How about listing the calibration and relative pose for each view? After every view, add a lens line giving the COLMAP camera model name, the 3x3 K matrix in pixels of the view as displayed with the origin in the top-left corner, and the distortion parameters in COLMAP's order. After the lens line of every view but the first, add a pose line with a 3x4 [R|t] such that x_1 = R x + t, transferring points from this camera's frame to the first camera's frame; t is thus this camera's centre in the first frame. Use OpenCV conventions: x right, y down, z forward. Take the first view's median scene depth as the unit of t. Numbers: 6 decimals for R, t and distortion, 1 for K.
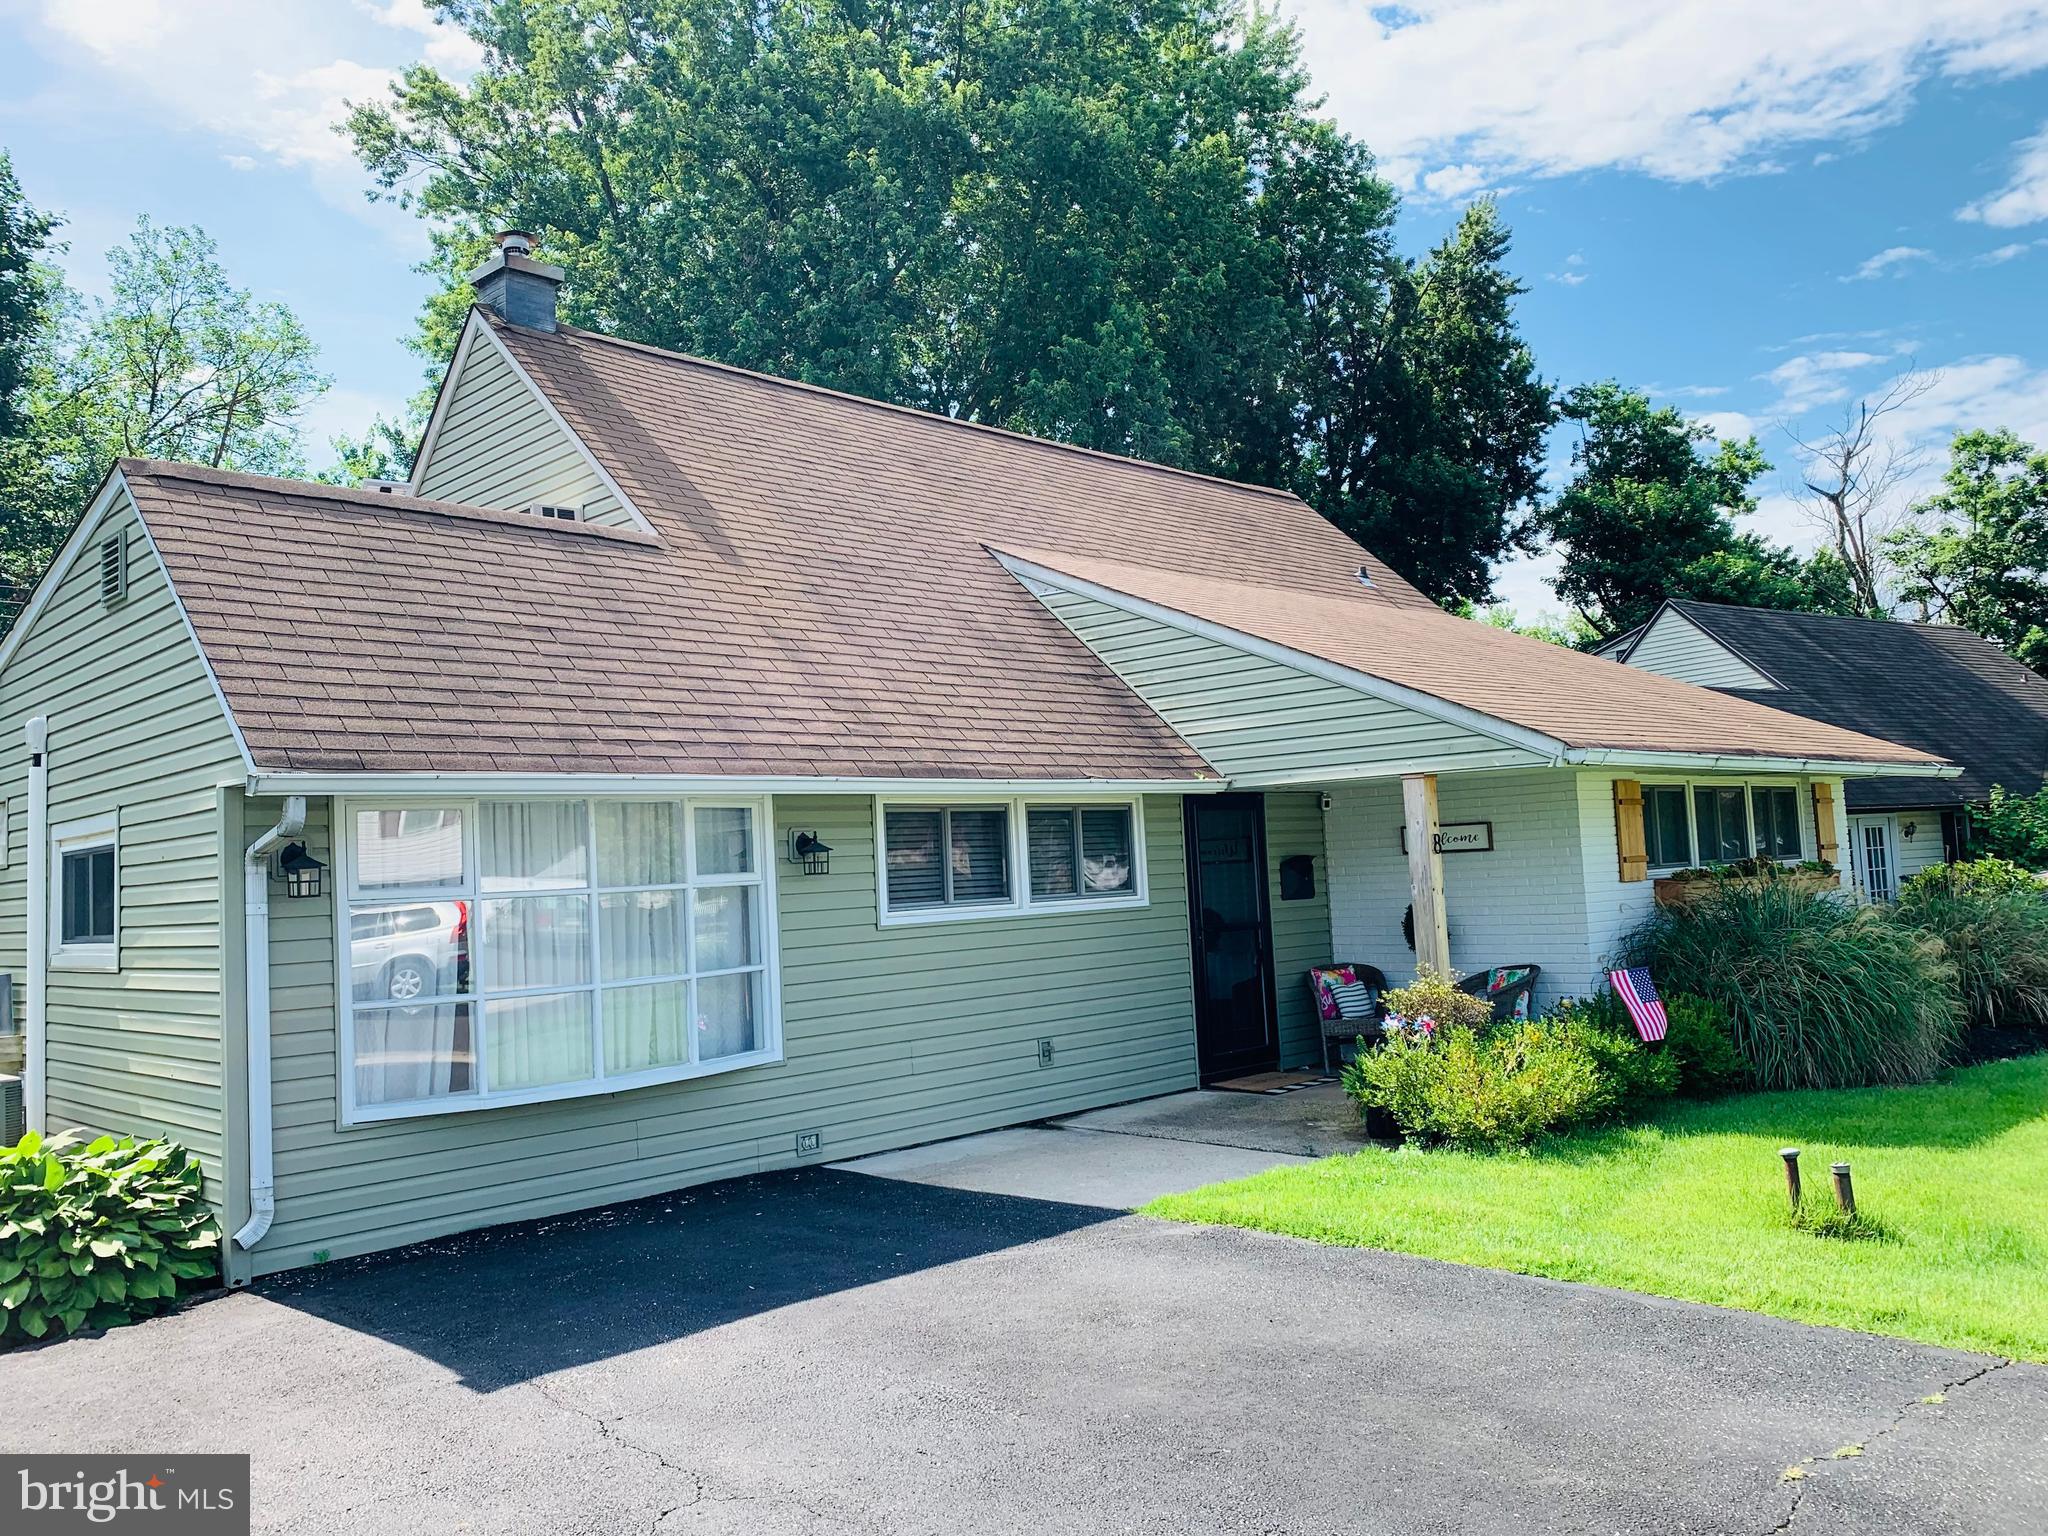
lens RADIAL K [[1580.8, 0, 1024.0], [0, 1580.8, 768.0], [0, 0, 1]] dist [0.007678, 0.012269]
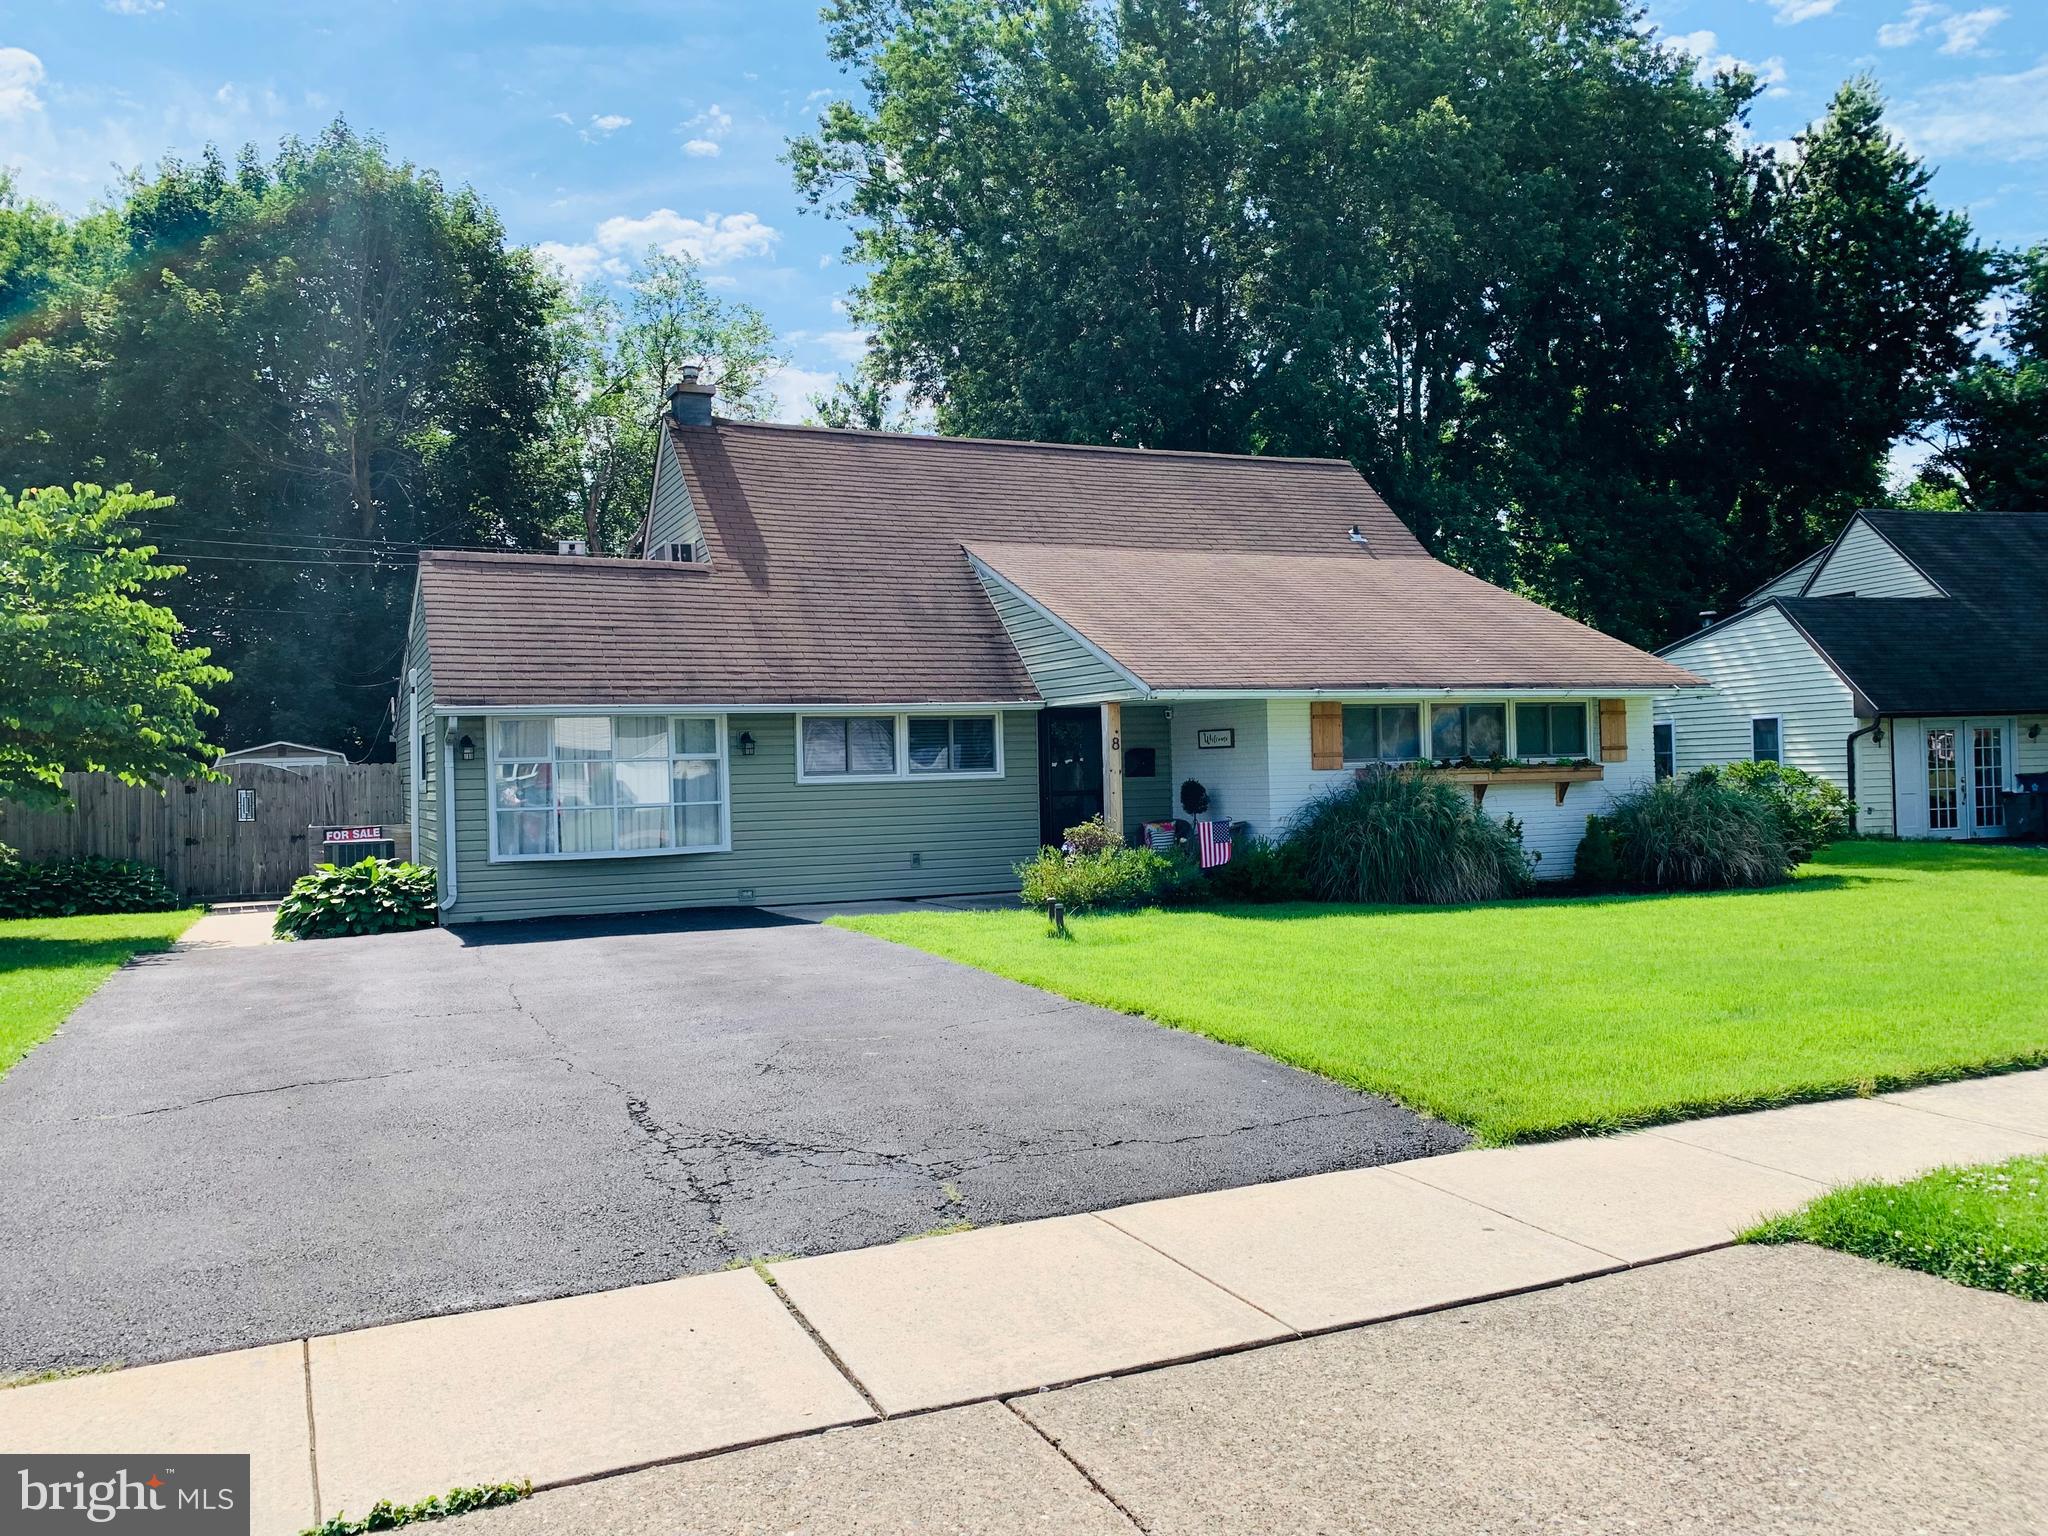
lens RADIAL K [[1543.0, 0, 1024.0], [0, 1543.0, 768.0], [0, 0, 1]] dist [0.040639, -0.008044]
pose [[0.942233, 0.023027, -0.334167, 0.638171], [0.003089, 0.996994, 0.077413, -0.046961], [0.334945, -0.073974, 0.939329, -0.501153]]
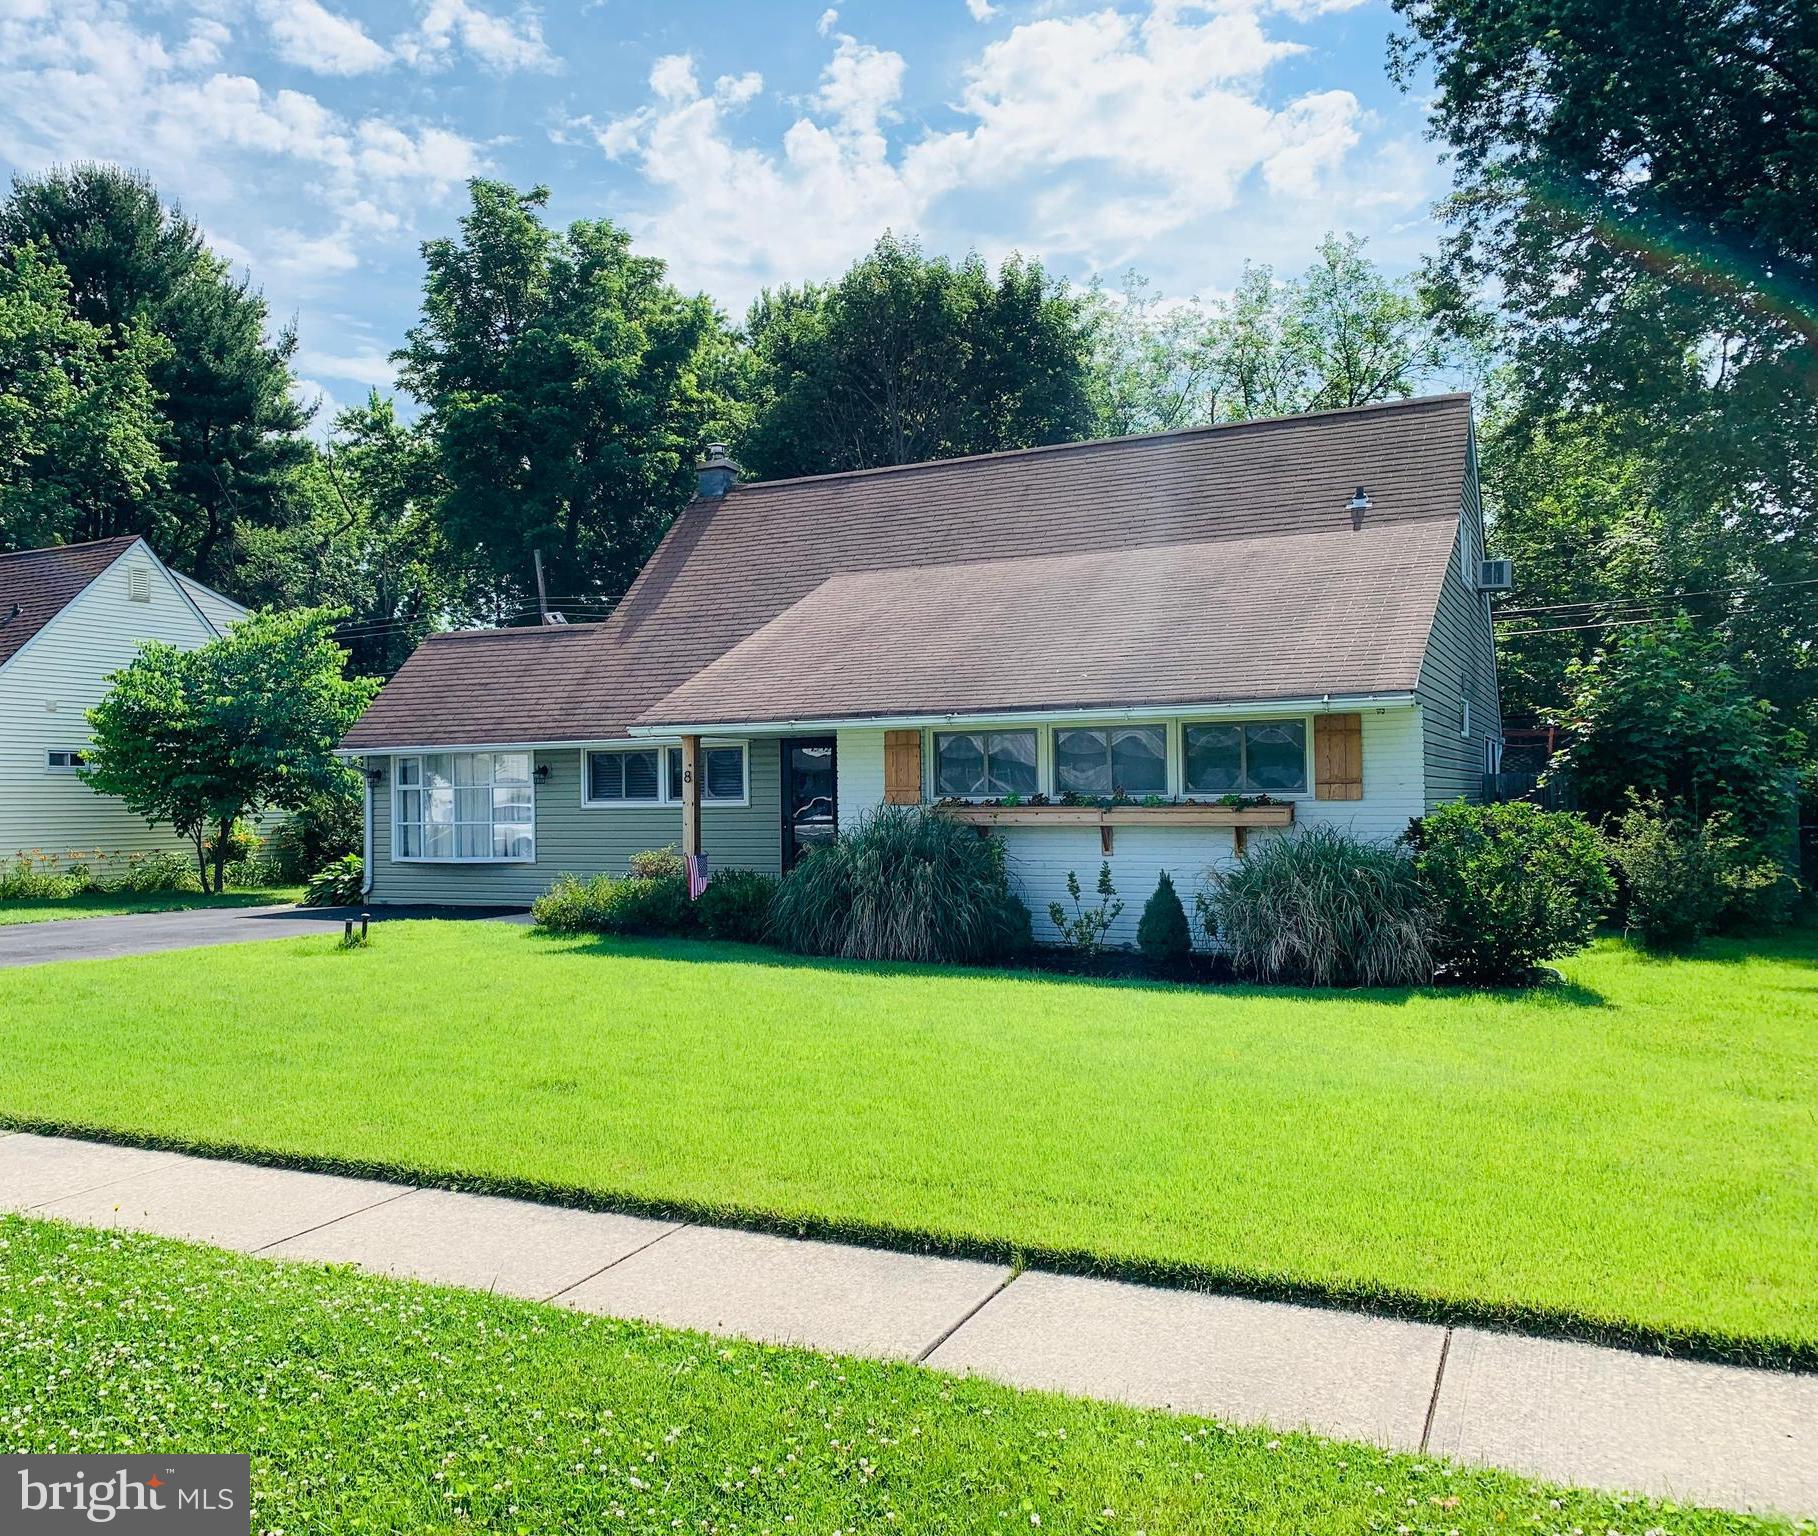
lens RADIAL K [[1524.8, 0, 912.4], [0, 1524.8, 696.4], [0, 0, 1]] dist [-0.101003, 0.233649]
pose [[0.365010, -0.018461, -0.930821, 1.701436], [0.060929, 0.998134, 0.004097, -0.028324], [0.929008, -0.058209, 0.365453, 0.565420]]
